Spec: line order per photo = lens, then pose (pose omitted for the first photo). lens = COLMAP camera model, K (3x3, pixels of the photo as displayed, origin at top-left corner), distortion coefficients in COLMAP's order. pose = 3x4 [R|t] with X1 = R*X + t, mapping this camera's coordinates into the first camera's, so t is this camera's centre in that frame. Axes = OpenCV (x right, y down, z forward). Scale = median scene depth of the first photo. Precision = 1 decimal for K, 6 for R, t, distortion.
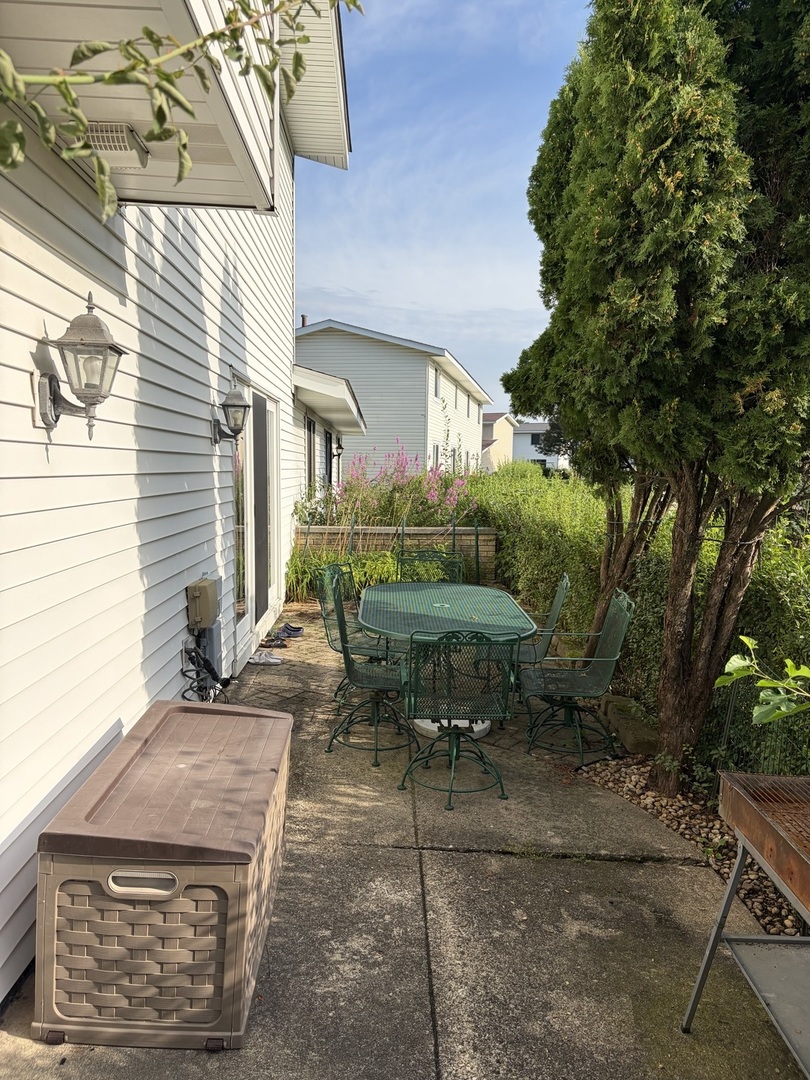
lens RADIAL K [[813.5, 0, 404.3], [0, 813.5, 541.1], [0, 0, 1]] dist [0.076787, -0.079892]
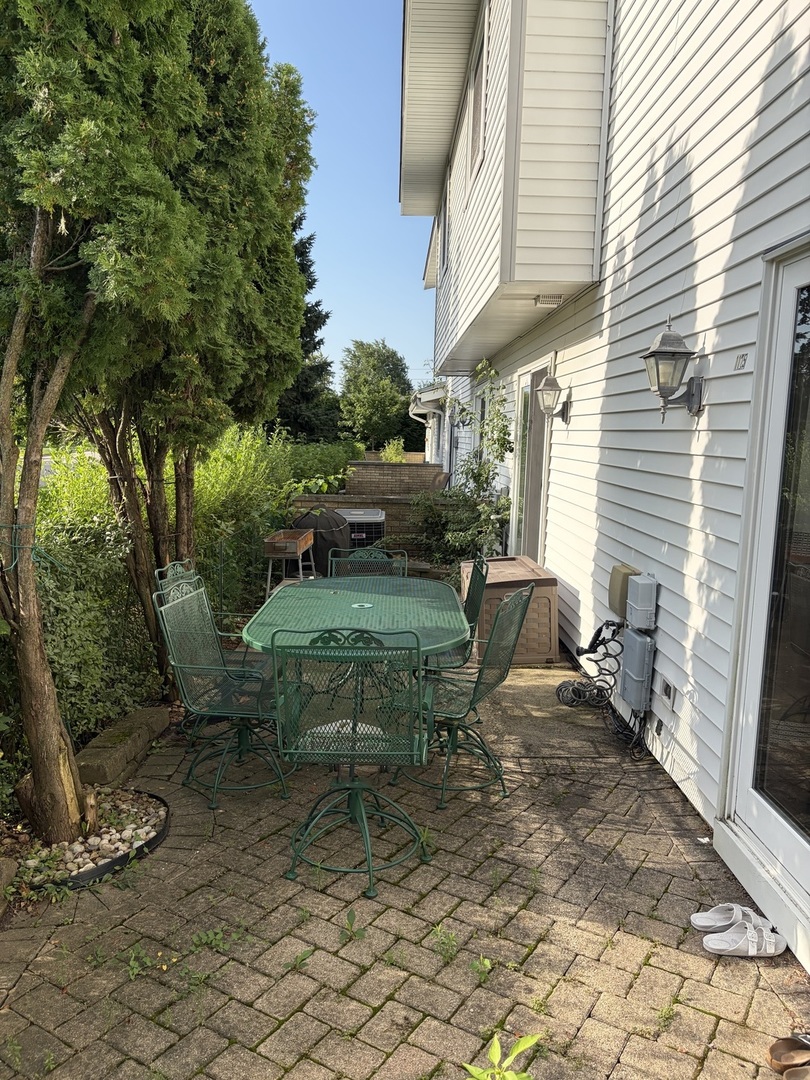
lens RADIAL K [[813.5, 0, 404.1], [0, 813.5, 543.9], [0, 0, 1]] dist [0.076787, -0.079892]
pose [[-0.999256, -0.037372, 0.009572, -0.002138], [-0.034073, 0.971325, 0.235300, -0.265607], [-0.018092, 0.234799, -0.971876, 2.704485]]
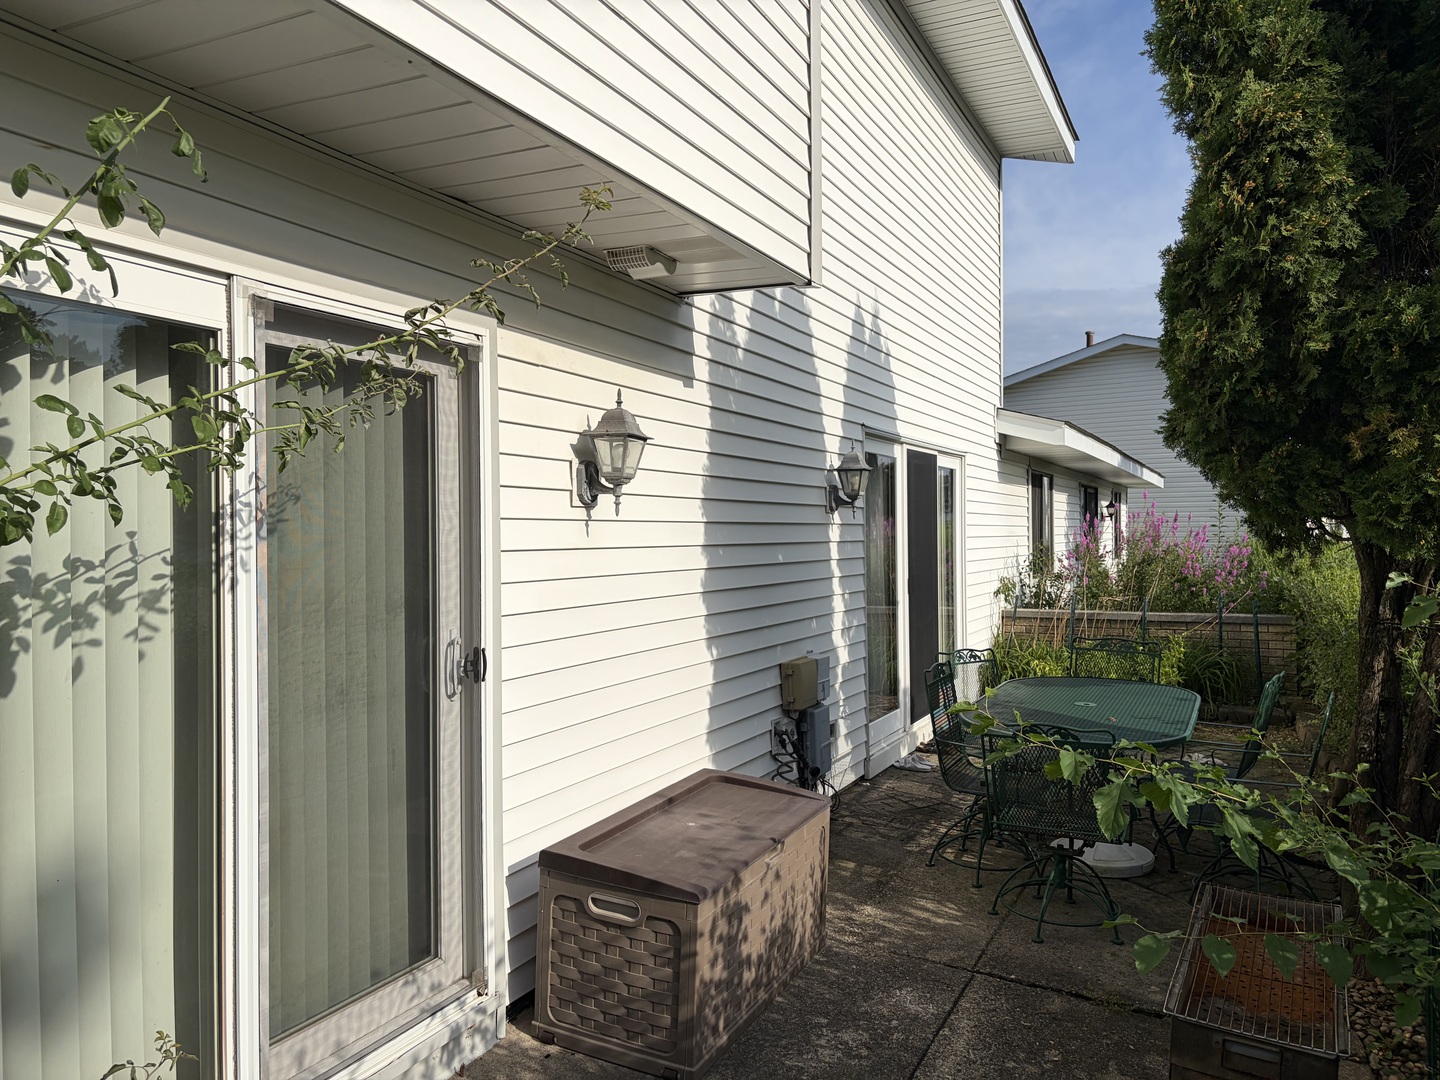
lens RADIAL K [[1084.7, 0, 719.3], [0, 1084.7, 530.4], [0, 0, 1]] dist [0.076787, -0.079892]
pose [[0.885568, -0.019821, -0.464088, 0.352693], [-0.024455, 0.995714, -0.089191, 0.021551], [0.463866, 0.090334, 0.881288, -0.203717]]
